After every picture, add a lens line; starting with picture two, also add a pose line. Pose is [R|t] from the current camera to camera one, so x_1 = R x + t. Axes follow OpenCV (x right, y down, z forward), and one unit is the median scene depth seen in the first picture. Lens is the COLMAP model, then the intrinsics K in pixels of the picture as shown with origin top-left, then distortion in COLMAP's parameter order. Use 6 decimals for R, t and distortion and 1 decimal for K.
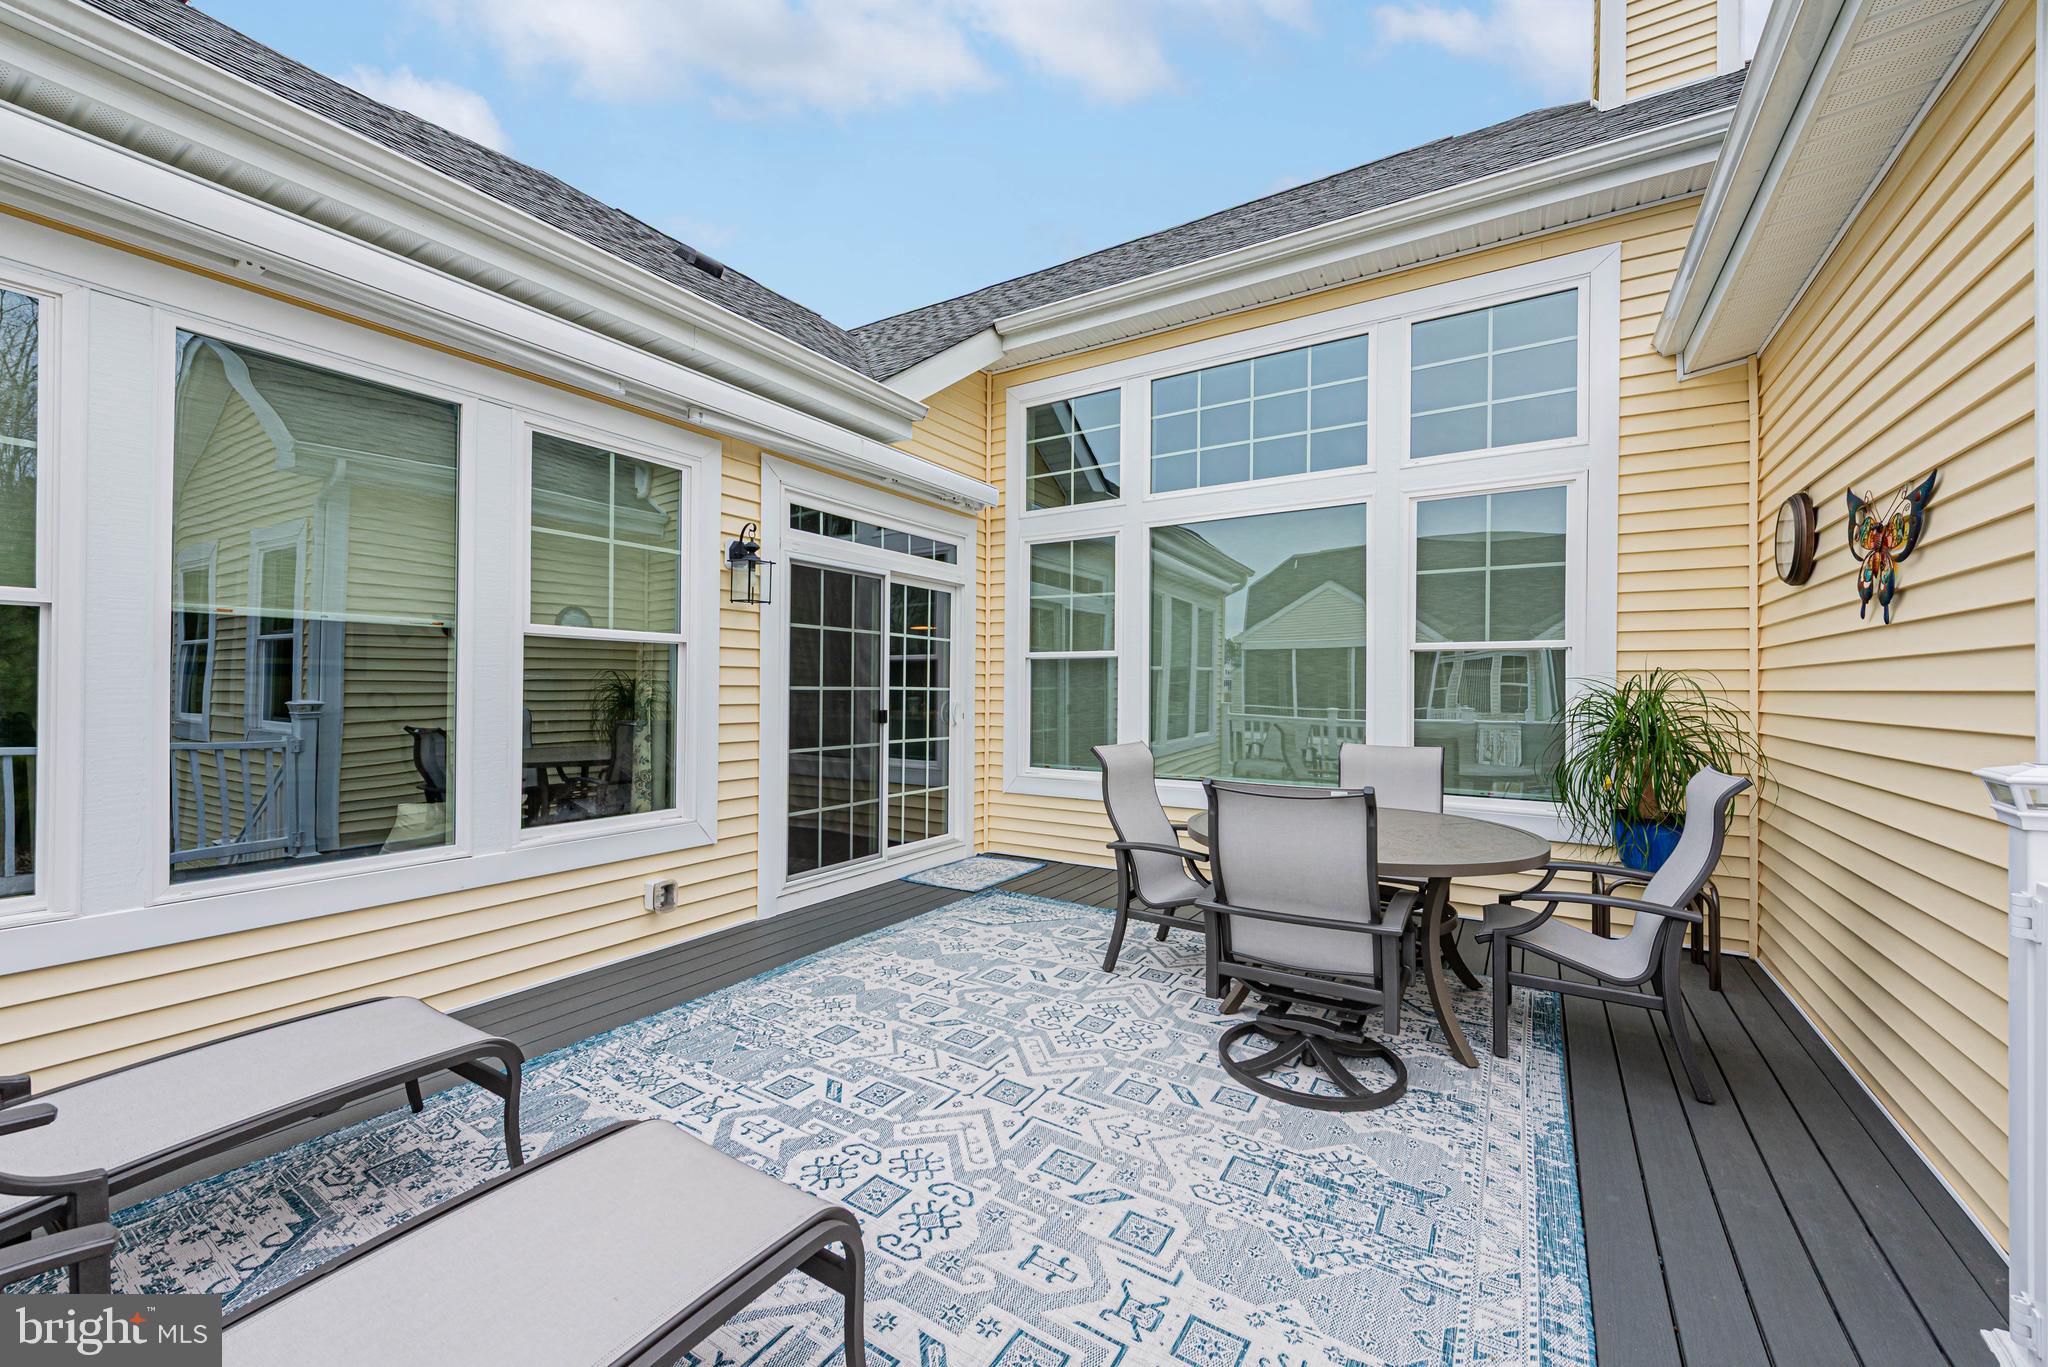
lens RADIAL K [[842.2, 0, 1024.0], [0, 842.2, 683.5], [0, 0, 1]] dist [0.002747, 0.000061]
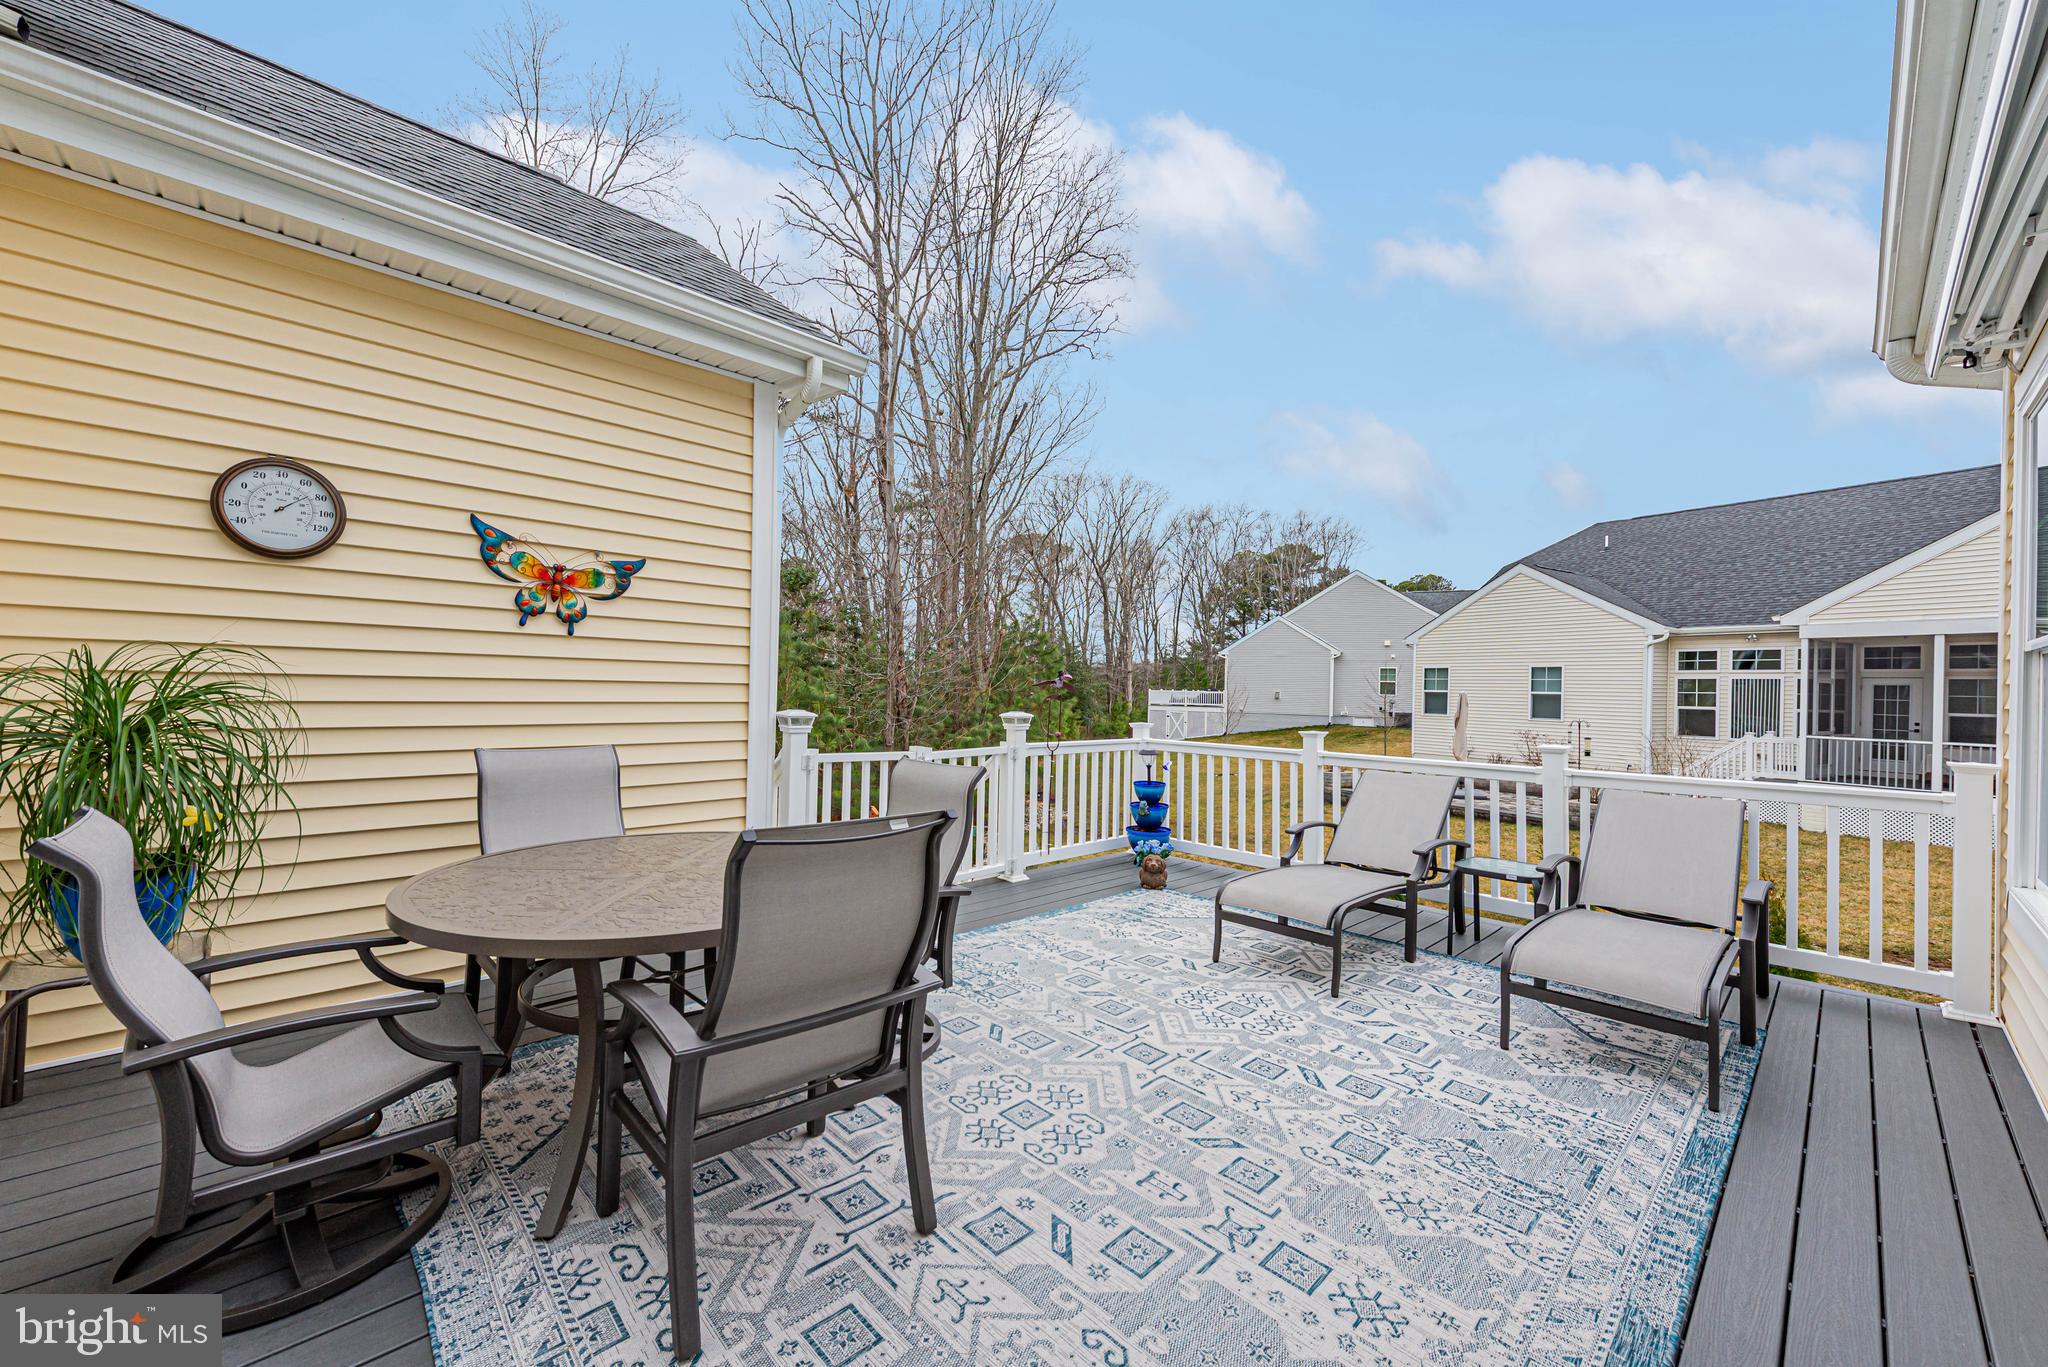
lens RADIAL K [[802.7, 0, 1020.3], [0, 802.7, 696.2], [0, 0, 1]] dist [0.009777, -0.000076]
pose [[-0.972328, -0.028962, 0.231816, -0.087034], [-0.028151, 0.999581, 0.006807, 0.005528], [-0.231916, 0.000092, -0.972736, 2.000722]]
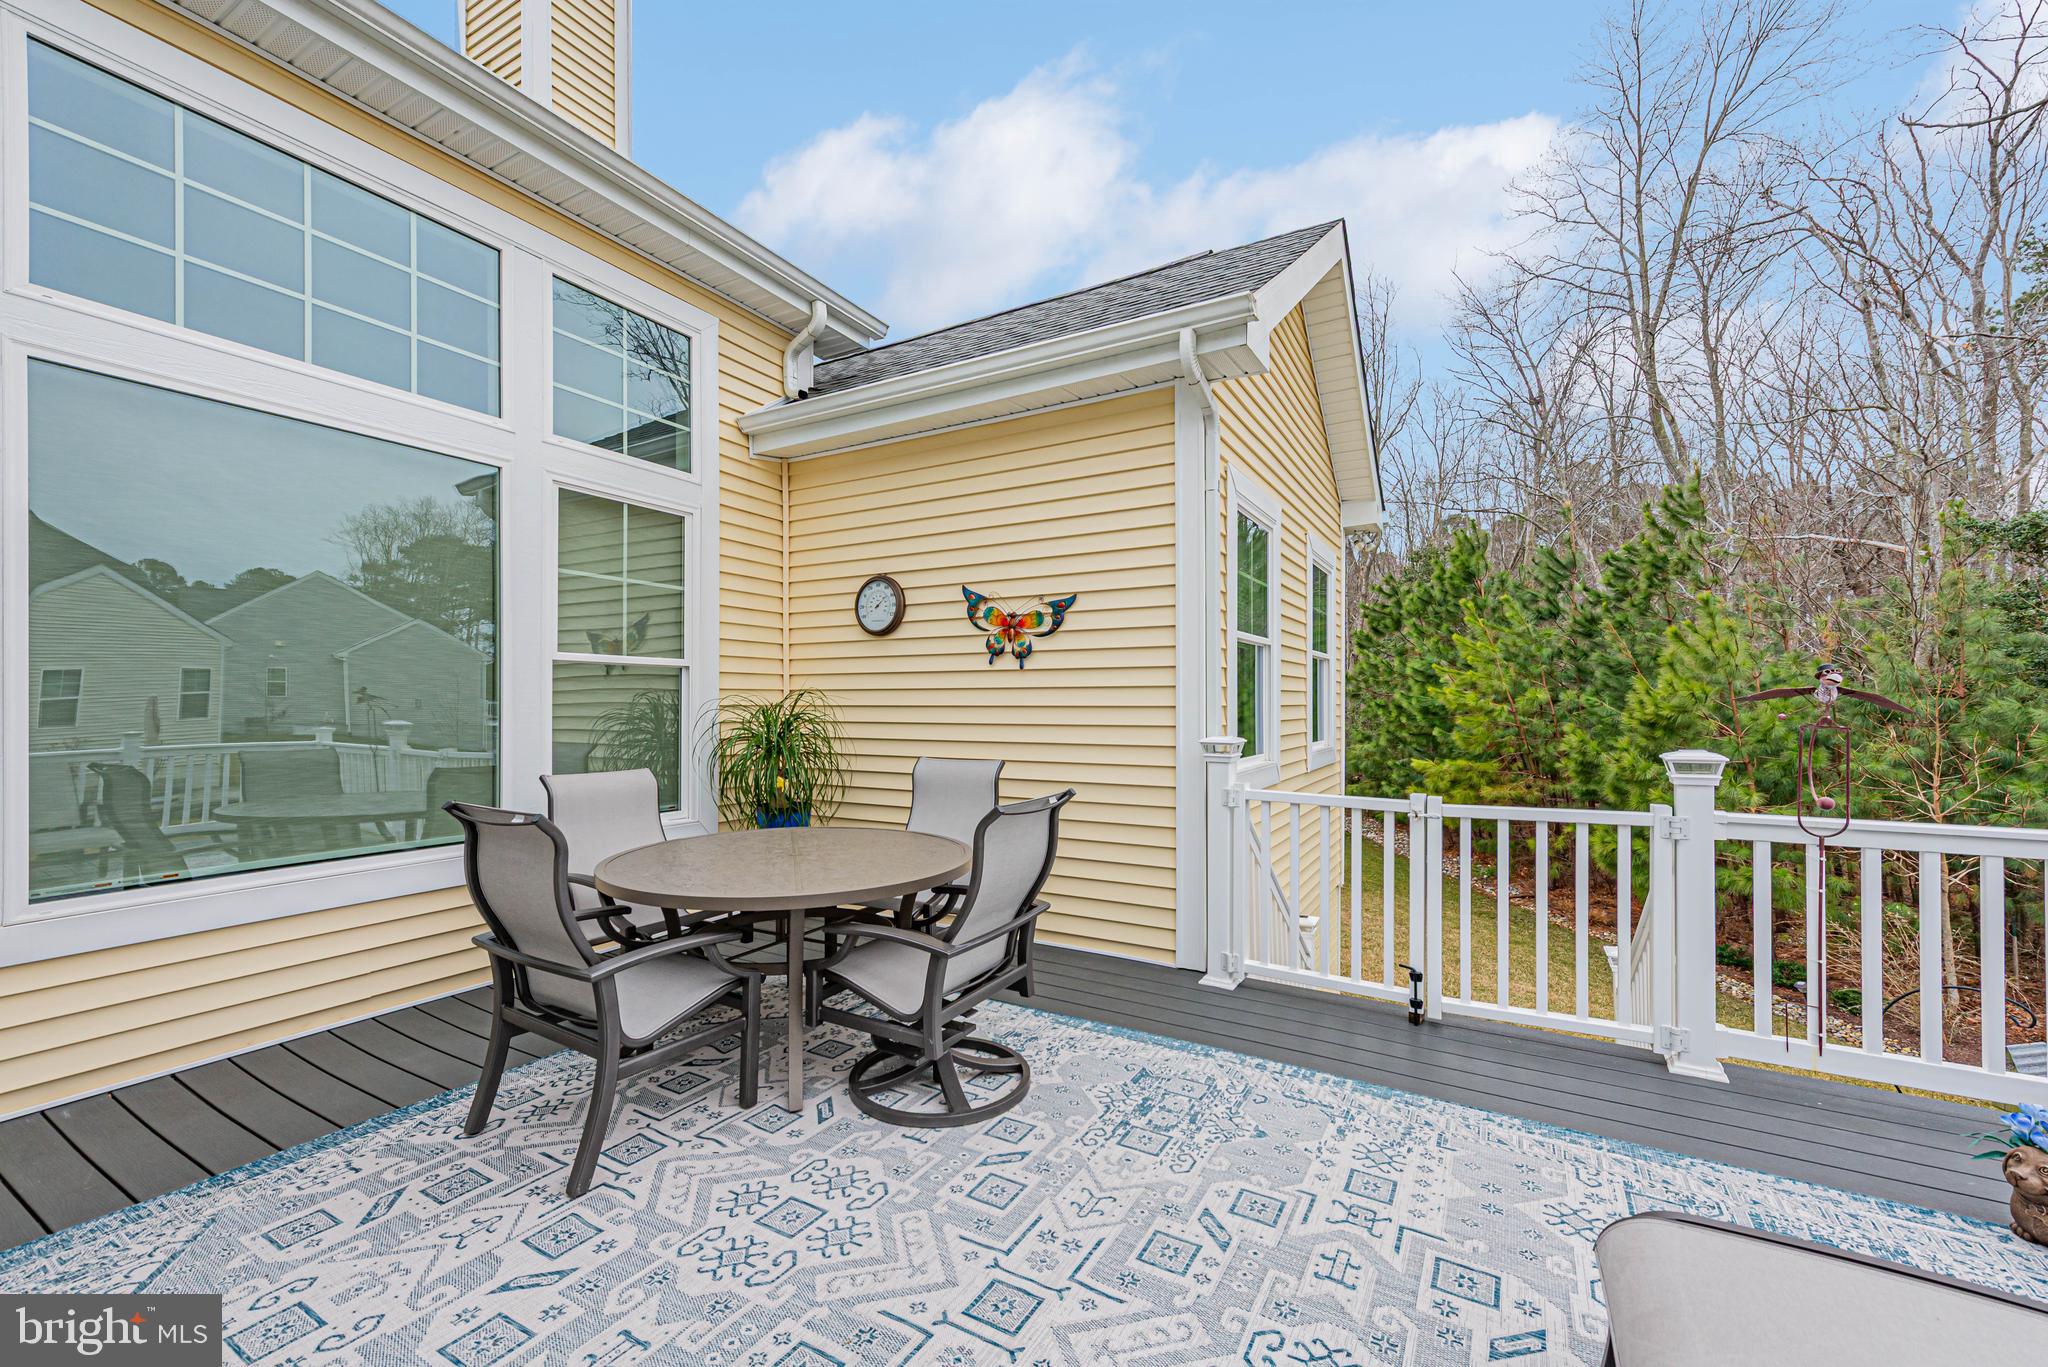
lens RADIAL K [[802.7, 0, 1020.3], [0, 802.7, 696.2], [0, 0, 1]] dist [0.009777, -0.000076]
pose [[-0.045463, 0.003333, 0.998960, -0.643050], [-0.005692, 0.999977, -0.003595, -0.004003], [-0.998950, -0.005849, -0.045443, 0.978751]]
